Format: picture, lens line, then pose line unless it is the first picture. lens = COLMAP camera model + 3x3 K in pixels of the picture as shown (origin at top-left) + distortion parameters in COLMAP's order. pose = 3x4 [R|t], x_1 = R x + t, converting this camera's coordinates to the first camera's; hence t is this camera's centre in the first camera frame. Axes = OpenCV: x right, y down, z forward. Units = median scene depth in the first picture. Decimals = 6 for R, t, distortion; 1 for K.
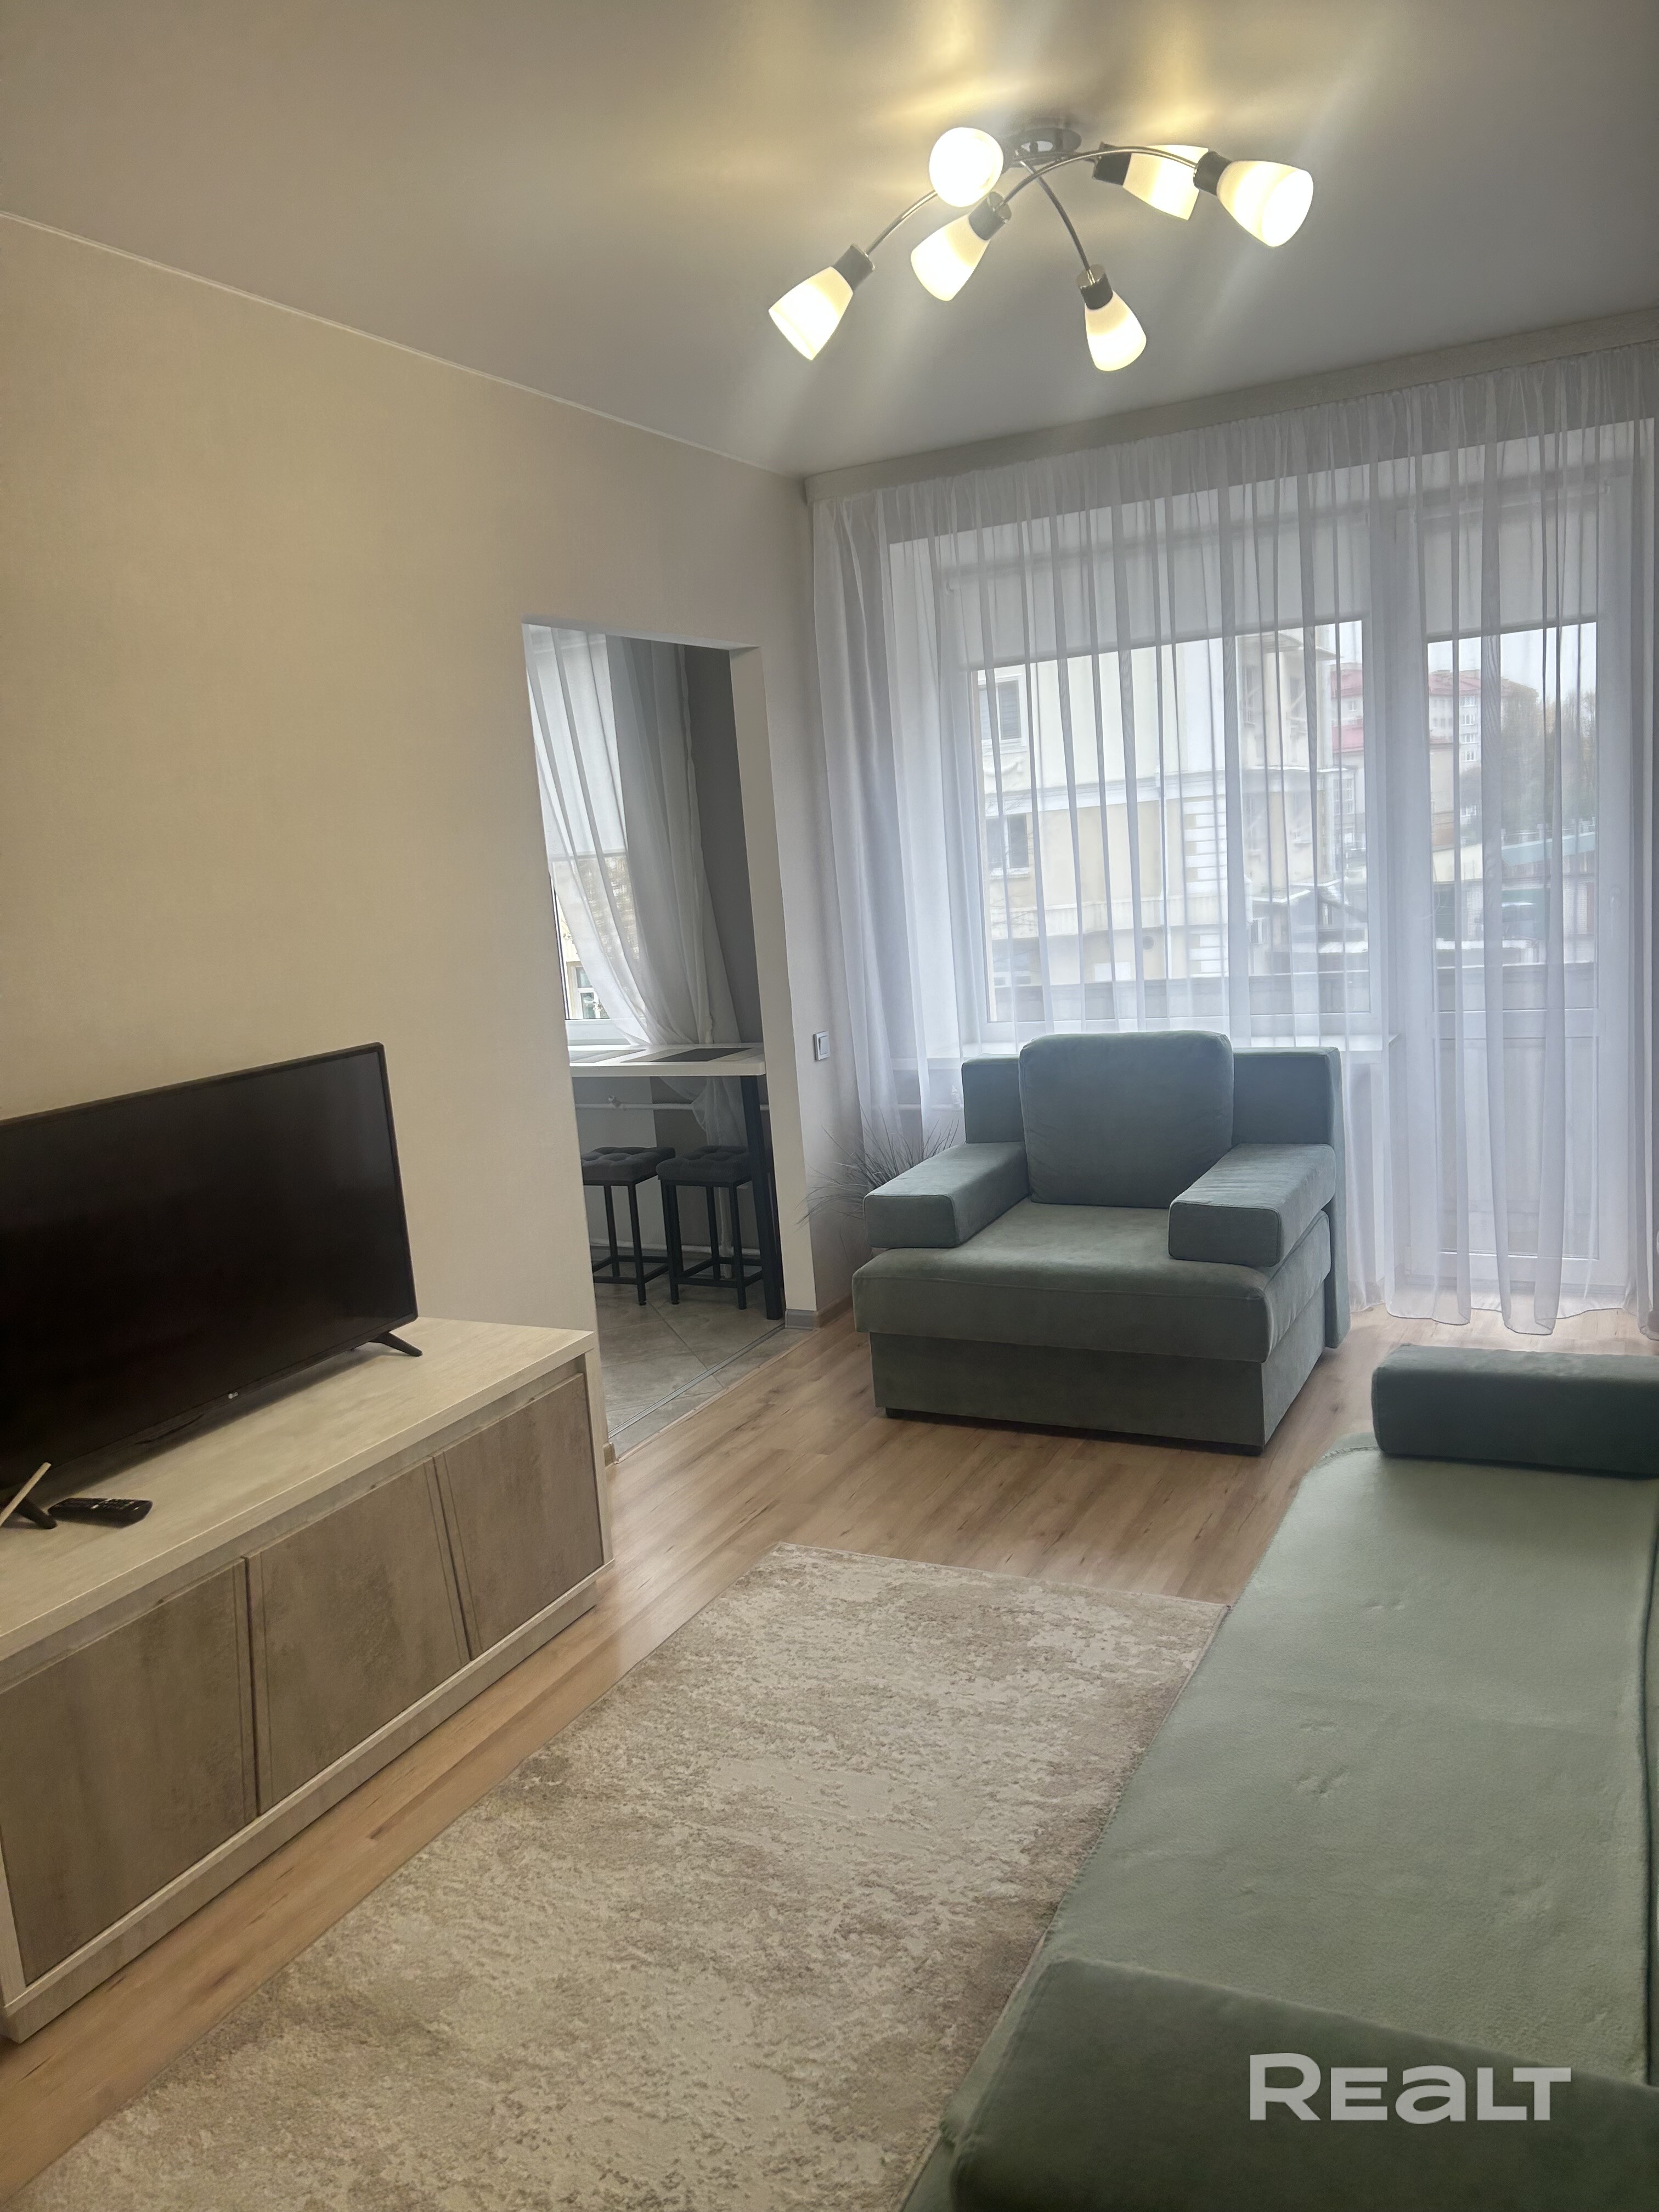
lens RADIAL K [[1662.7, 0, 833.5], [0, 1662.7, 1109.3], [0, 0, 1]] dist [0.004112, 0.001605]
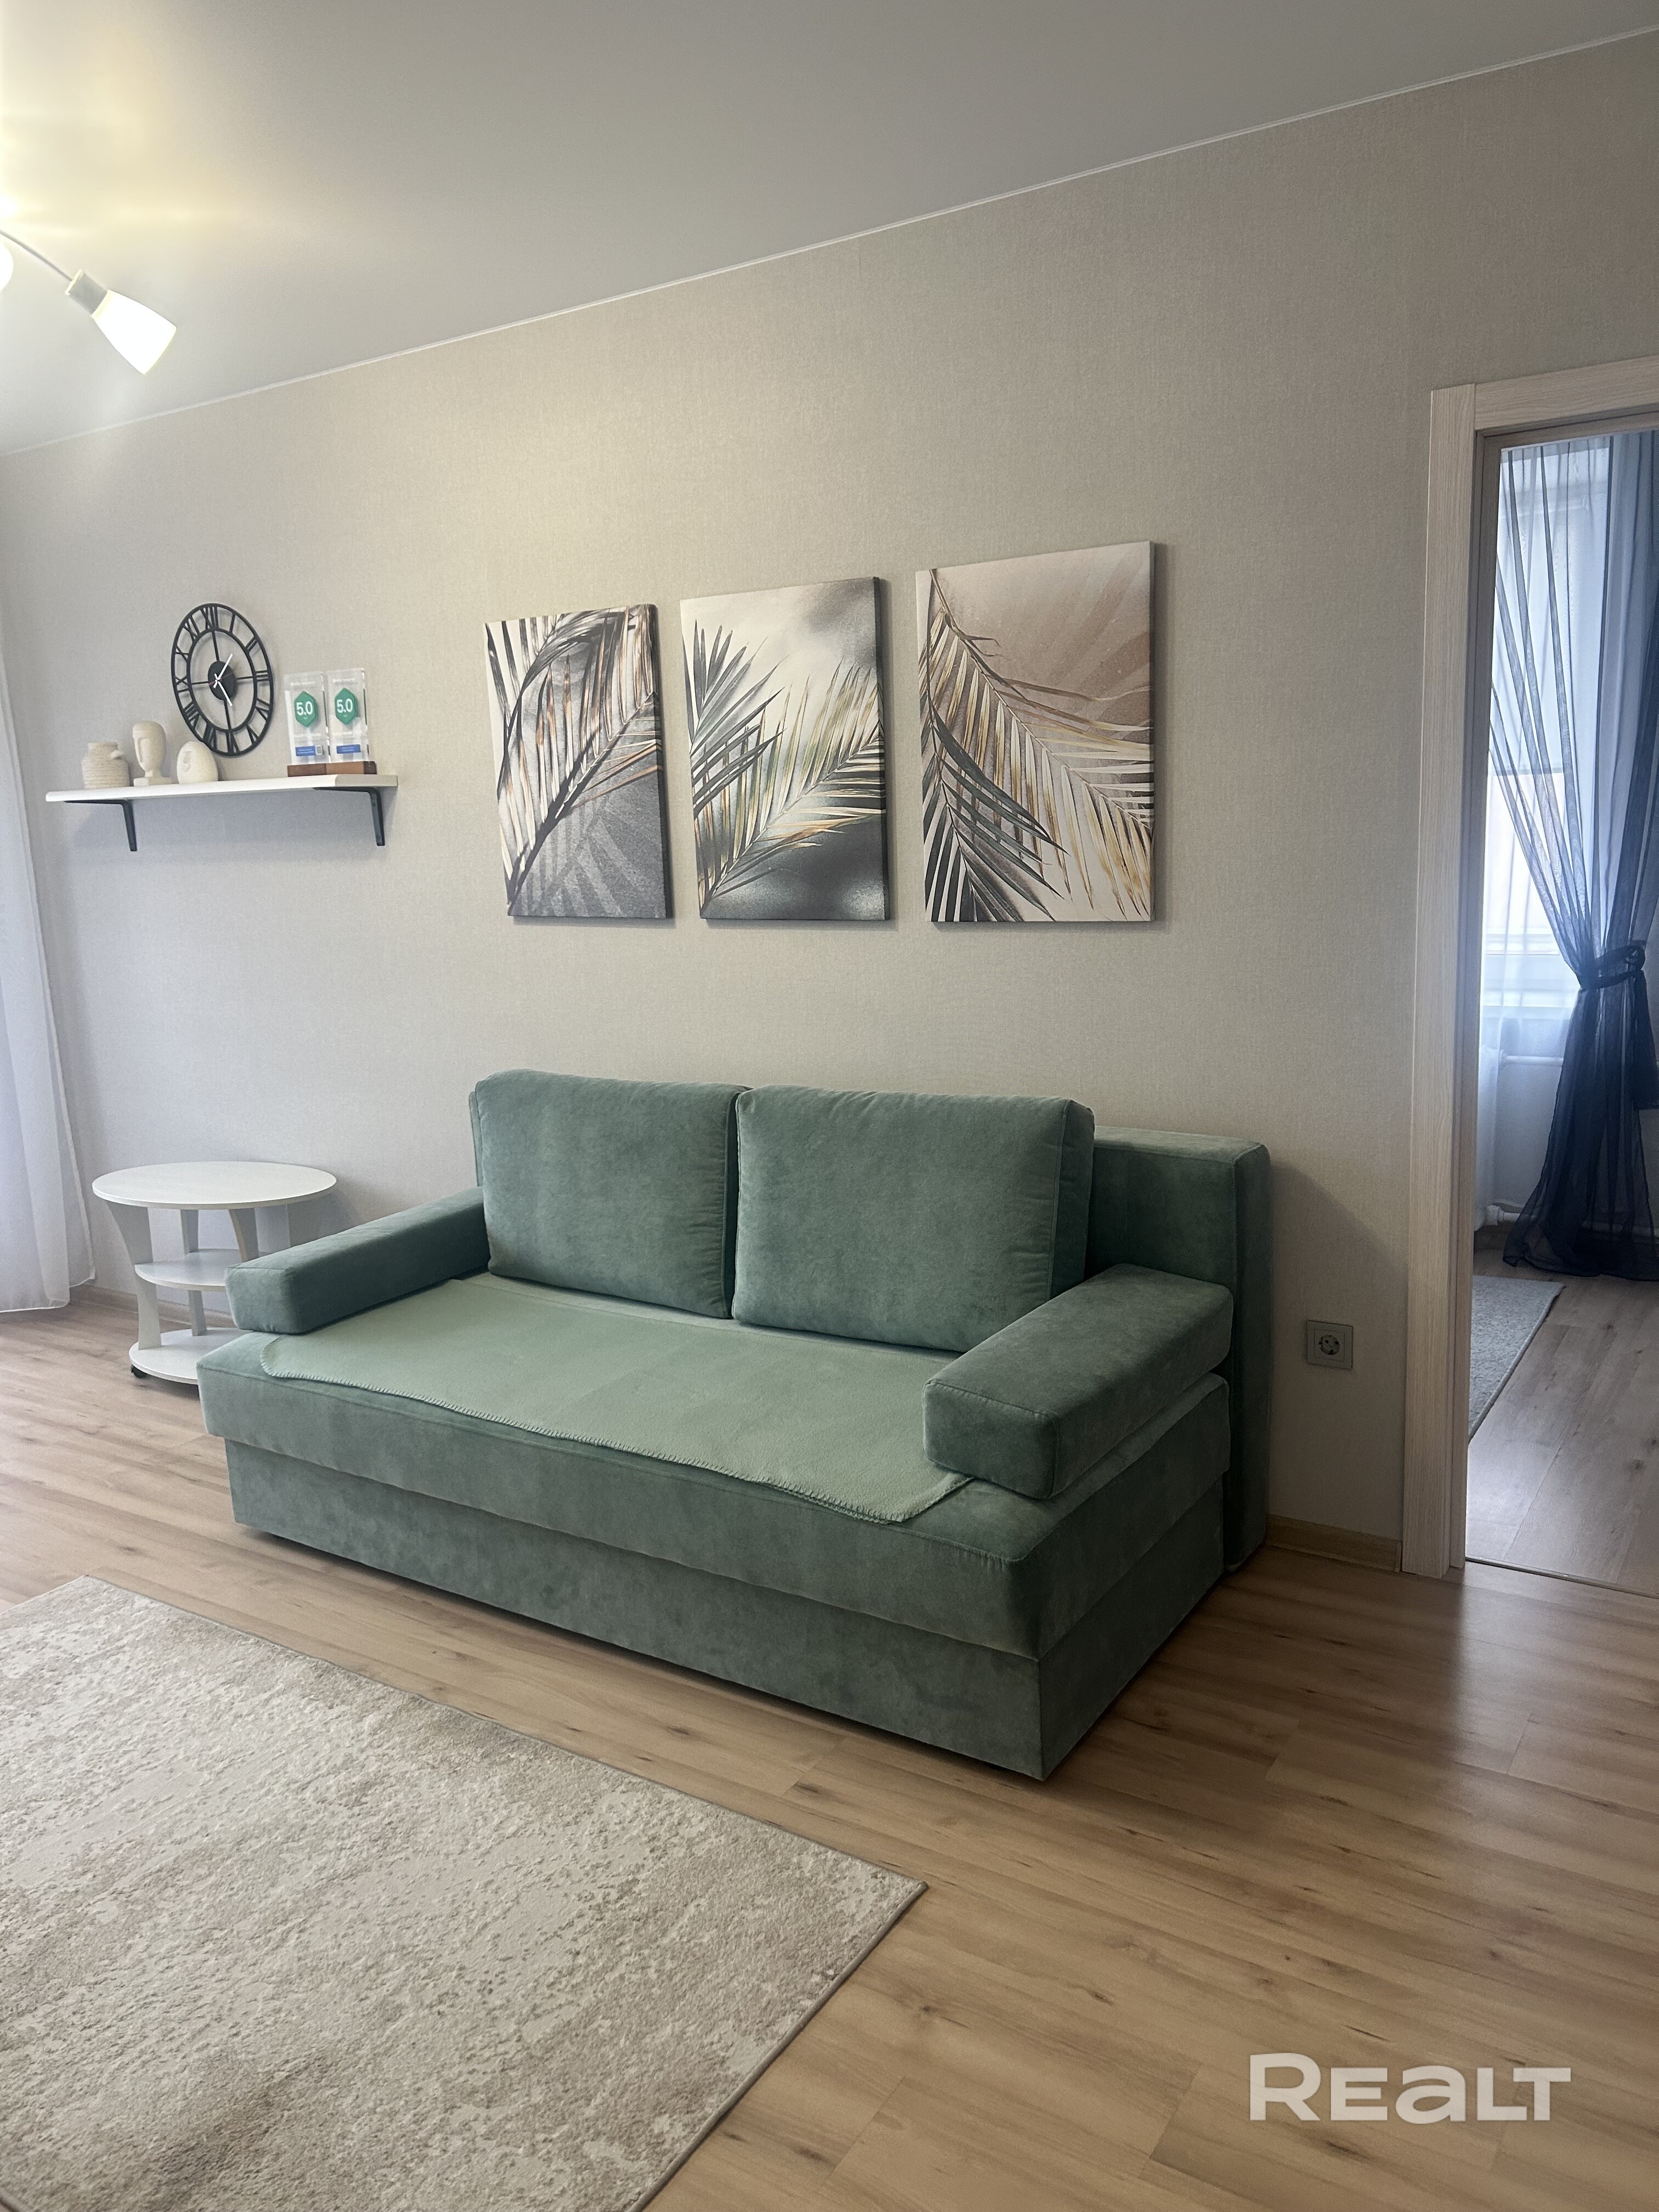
lens RADIAL K [[1662.7, 0, 832.0], [0, 1662.7, 1109.0], [0, 0, 1]] dist [0.004112, 0.001605]
pose [[0.118321, -0.114829, 0.986313, -0.923343], [0.191728, 0.977241, 0.090773, -0.001095], [-0.974290, 0.178363, 0.137645, 0.416107]]
